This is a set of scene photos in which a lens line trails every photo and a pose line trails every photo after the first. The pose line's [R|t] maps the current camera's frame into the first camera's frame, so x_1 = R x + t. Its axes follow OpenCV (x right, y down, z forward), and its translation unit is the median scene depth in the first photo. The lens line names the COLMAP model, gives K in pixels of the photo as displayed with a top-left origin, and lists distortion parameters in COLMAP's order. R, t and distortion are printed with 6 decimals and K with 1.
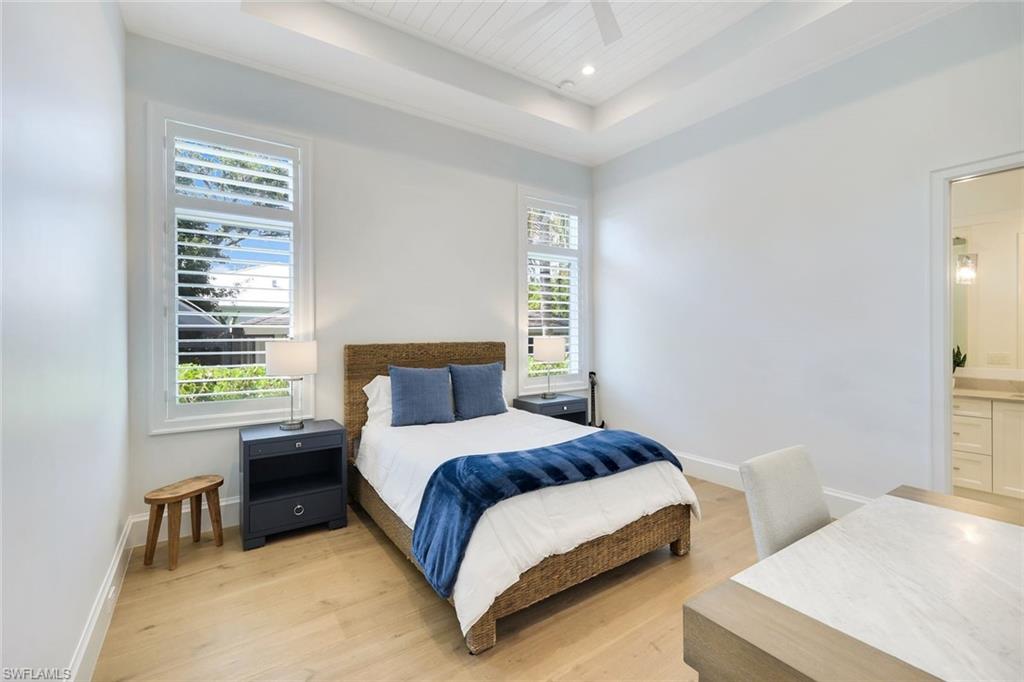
lens RADIAL K [[449.2, 0, 516.3], [0, 449.2, 335.0], [0, 0, 1]] dist [-0.005669, -0.000274]
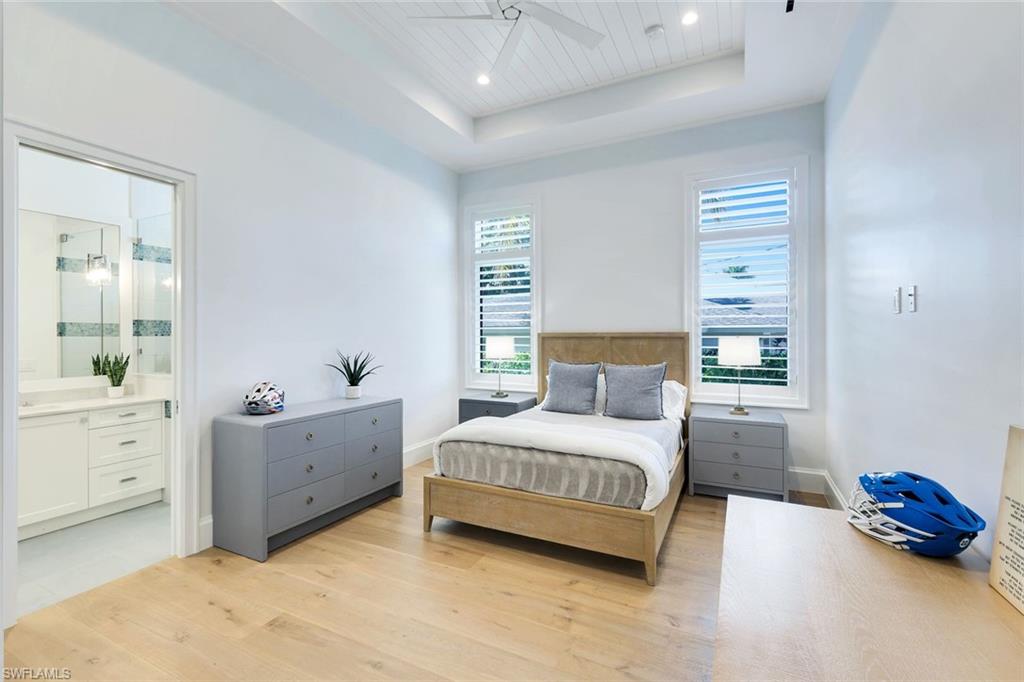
lens RADIAL K [[449.2, 0, 513.7], [0, 449.2, 340.4], [0, 0, 1]] dist [-0.005669, -0.000274]
pose [[0.883262, -0.003144, 0.468868, -0.385330], [-0.001374, 0.999956, 0.009293, 0.003695], [-0.468877, -0.008853, 0.883219, 0.064939]]
